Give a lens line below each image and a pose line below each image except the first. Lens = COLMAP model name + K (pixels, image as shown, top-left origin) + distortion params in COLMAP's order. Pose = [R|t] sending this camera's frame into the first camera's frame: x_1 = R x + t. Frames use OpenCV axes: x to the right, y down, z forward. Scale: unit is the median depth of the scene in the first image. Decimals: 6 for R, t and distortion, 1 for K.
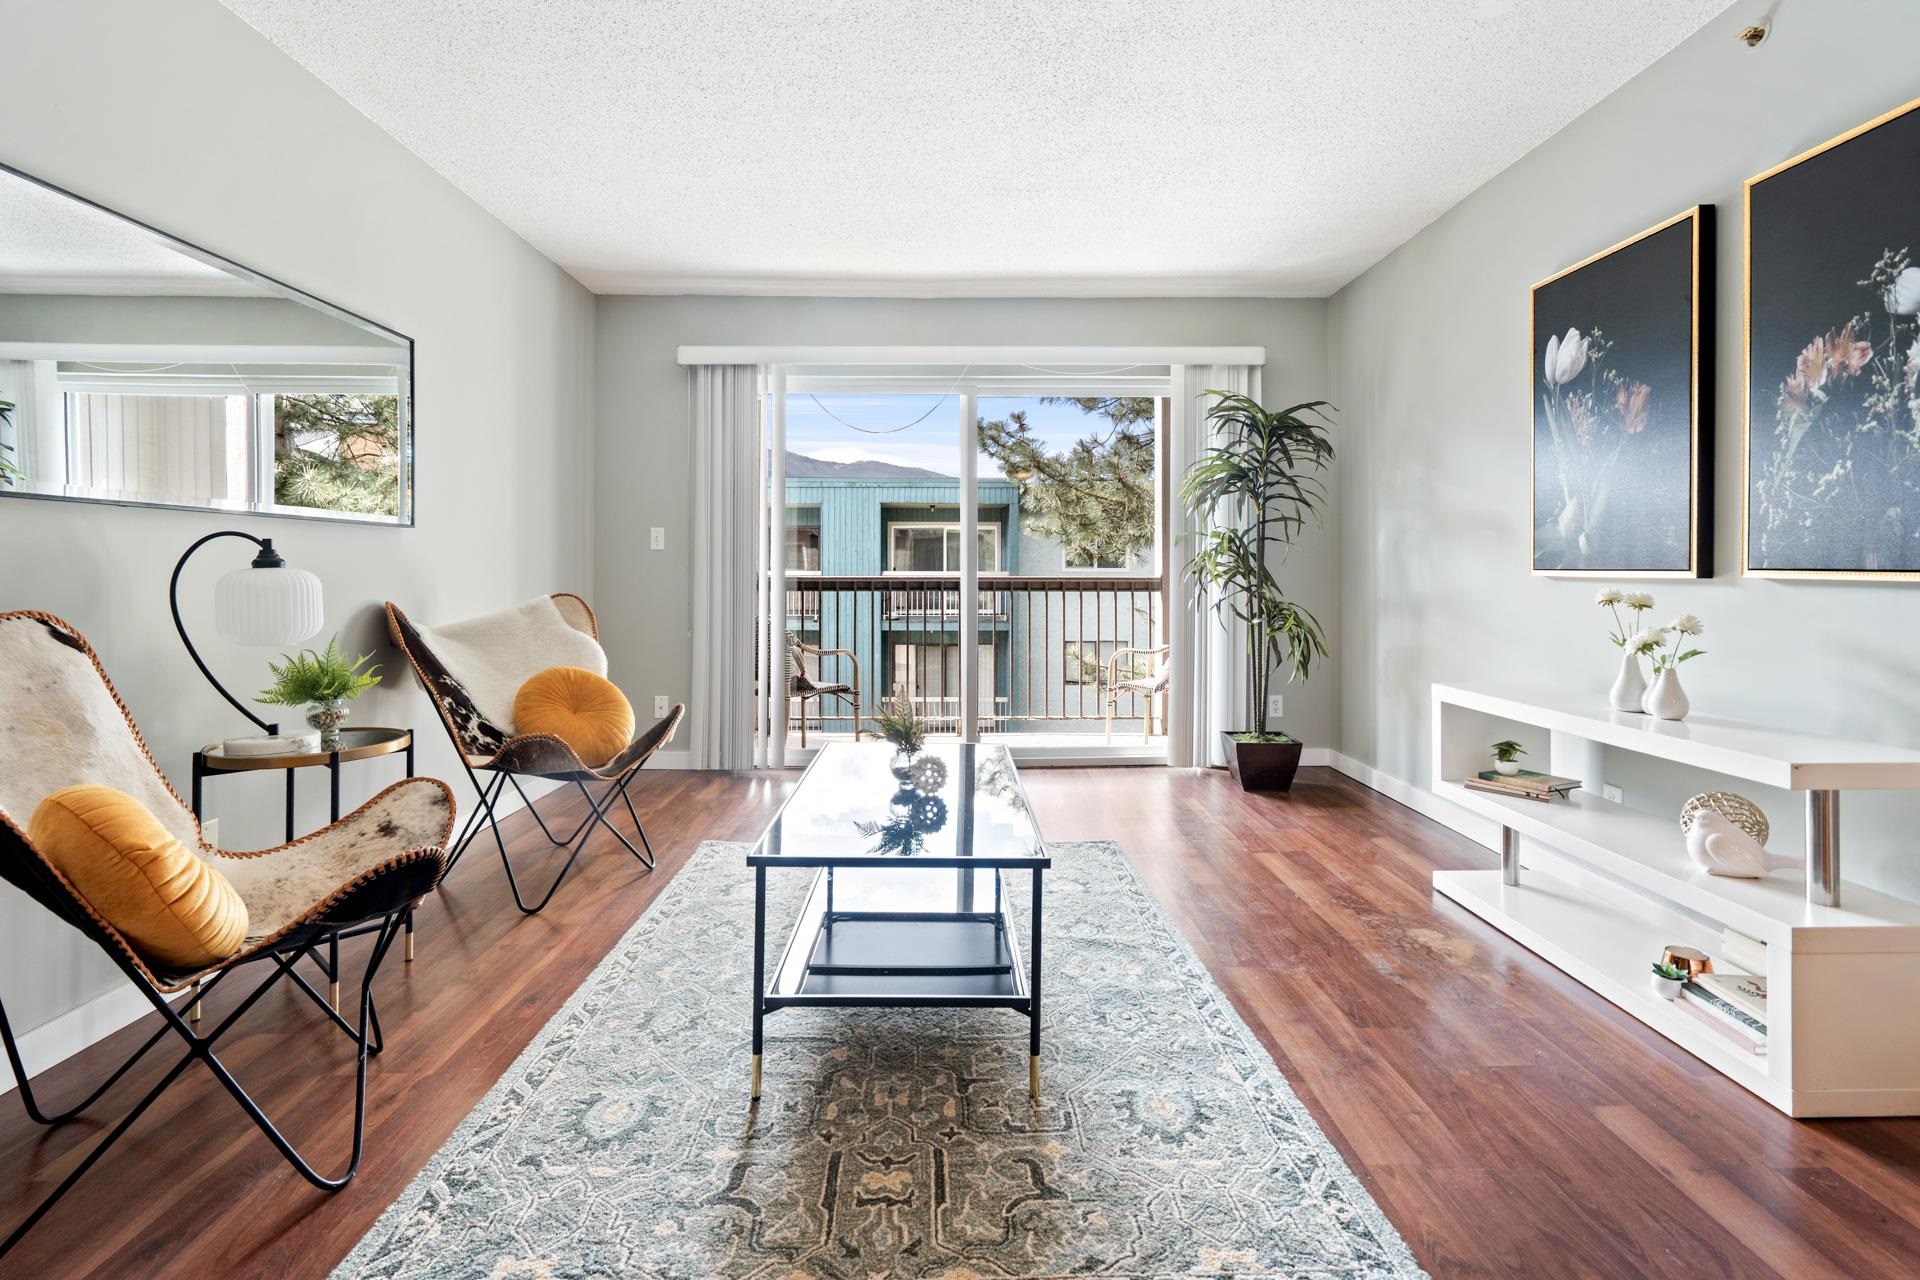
lens RADIAL K [[875.6, 0, 962.9], [0, 875.6, 582.4], [0, 0, 1]] dist [-0.003363, 0.001252]
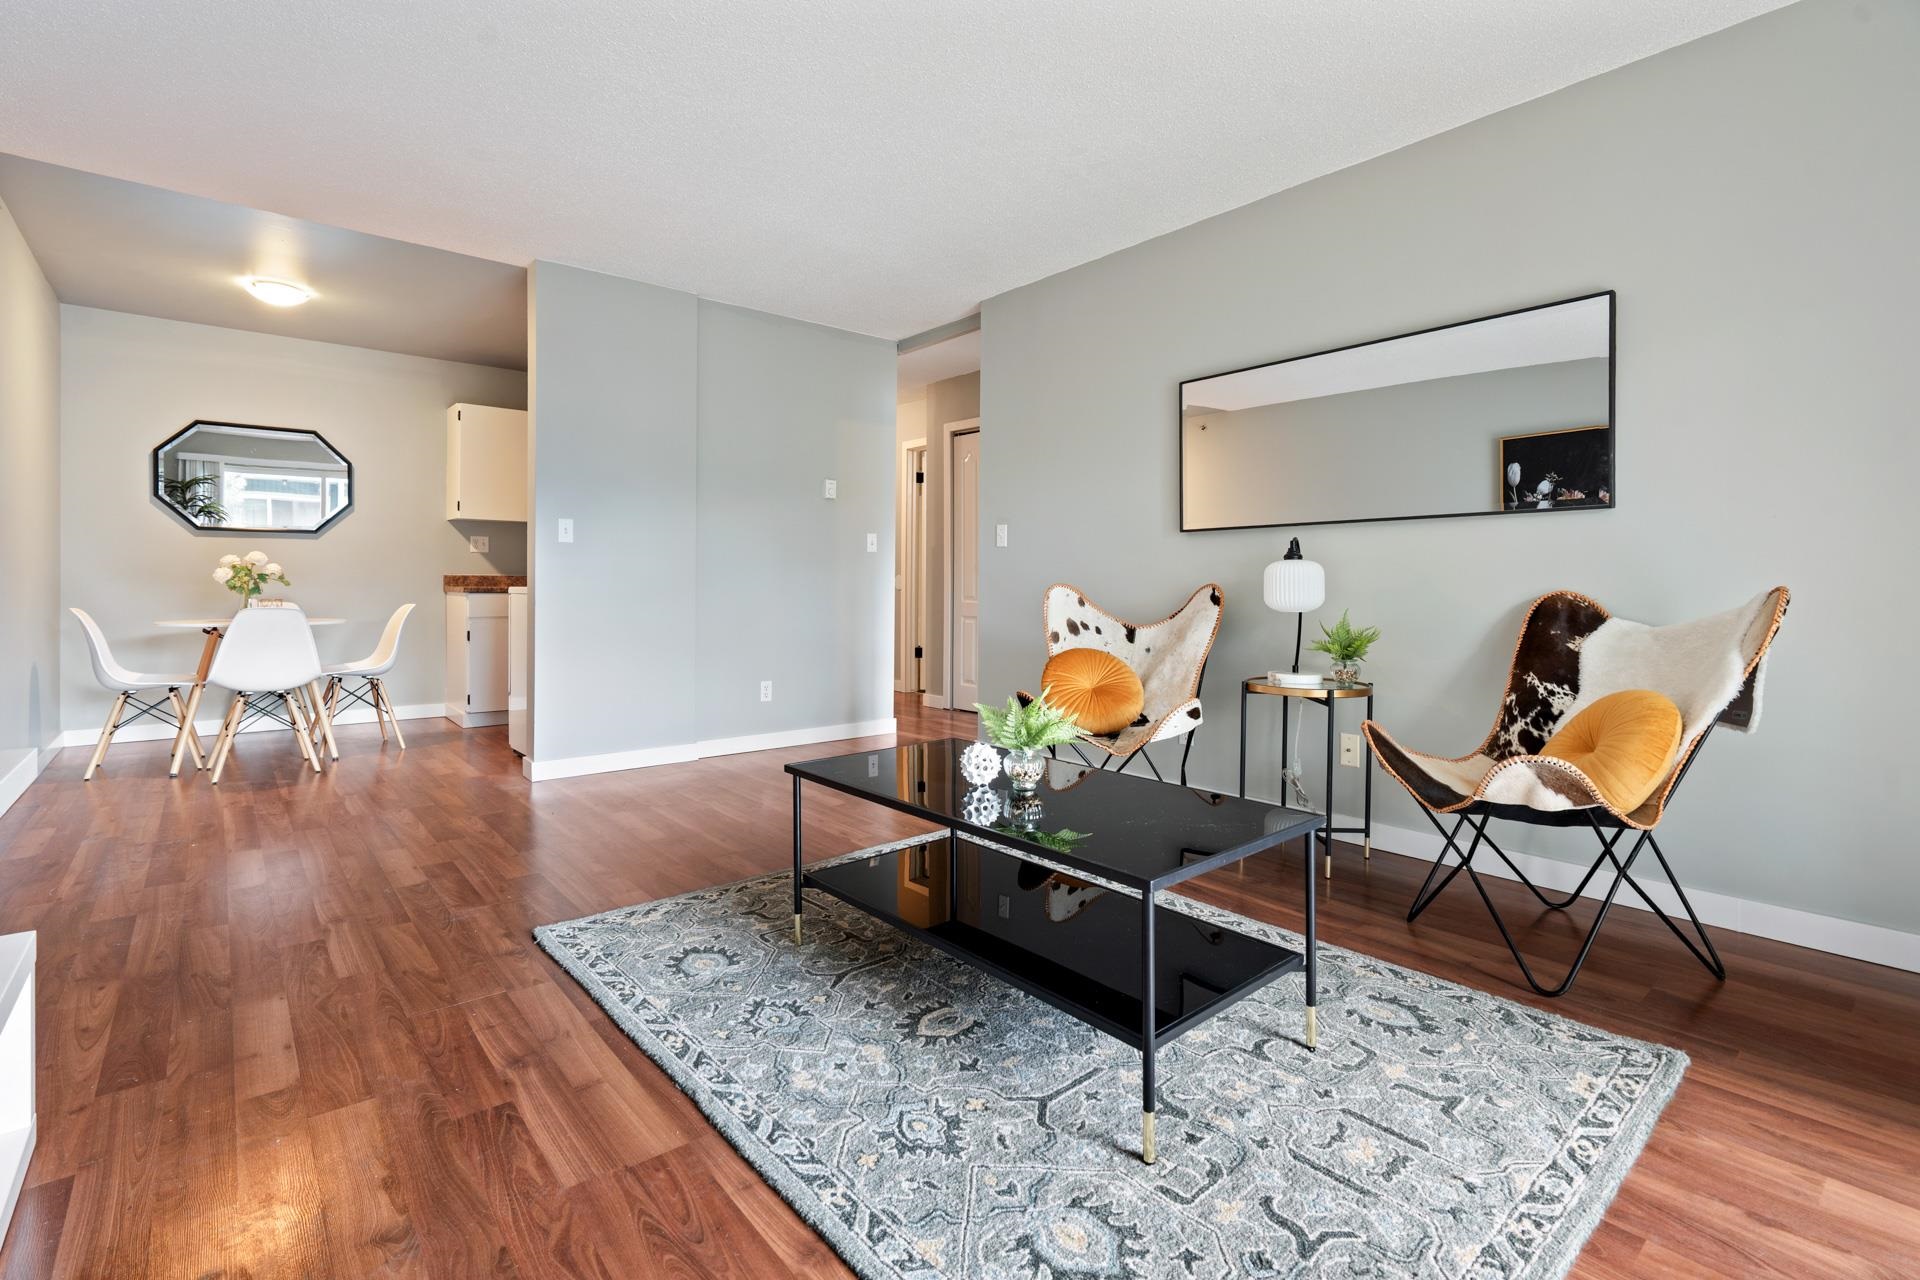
lens RADIAL K [[875.6, 0, 929.3], [0, 875.6, 600.6], [0, 0, 1]] dist [-0.003363, 0.001252]
pose [[-0.786970, 0.009080, -0.616924, 0.648723], [-0.009834, 0.999580, 0.027257, 0.019100], [0.616913, 0.027517, -0.786550, 1.881405]]
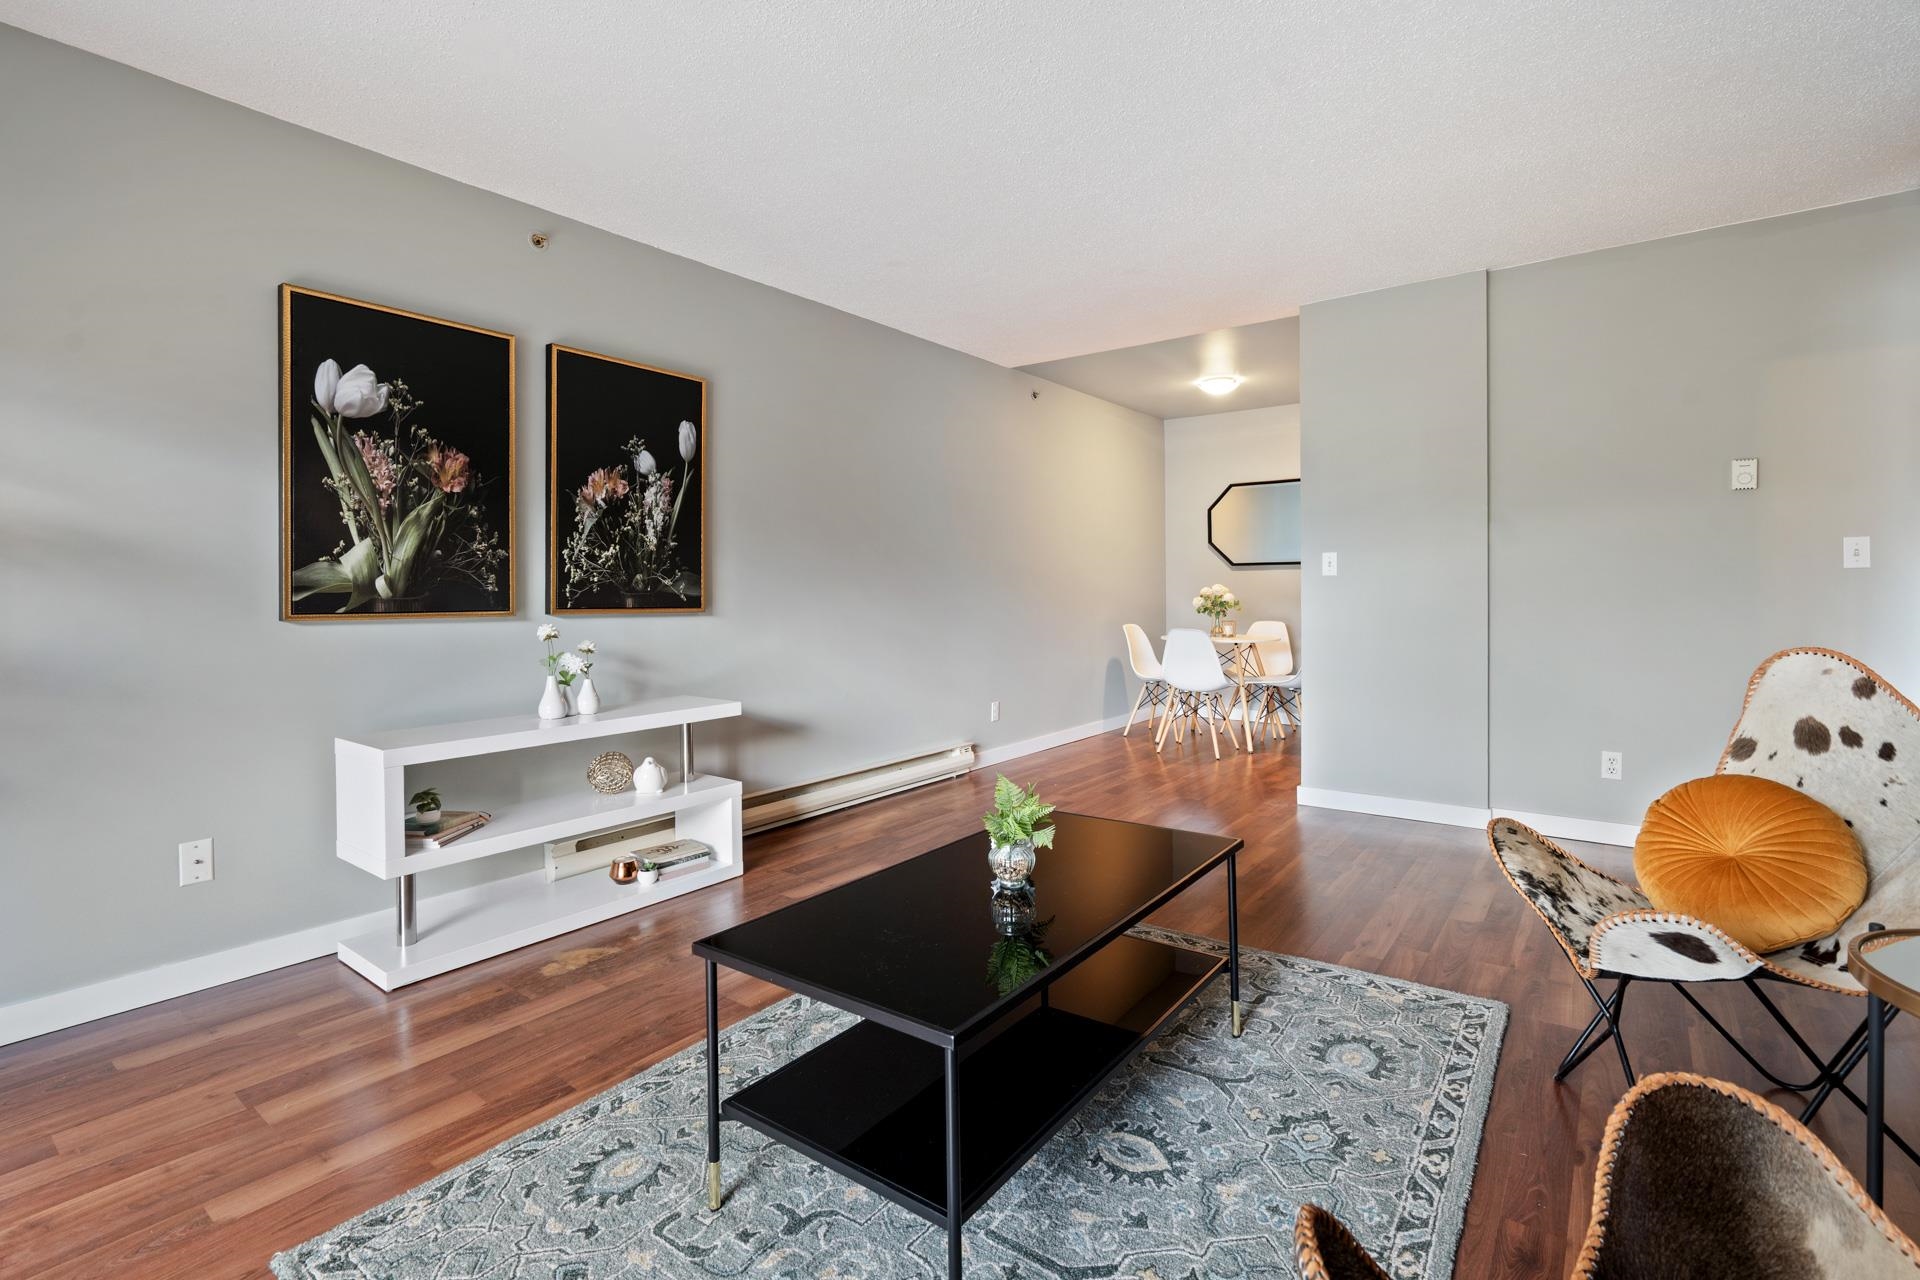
lens RADIAL K [[875.6, 0, 965.5], [0, 875.6, 600.2], [0, 0, 1]] dist [-0.003363, 0.001252]
pose [[-0.786109, -0.001402, 0.618086, -0.605938], [0.014972, 0.999661, 0.021309, -0.055176], [-0.617906, 0.026006, -0.785822, 1.898185]]
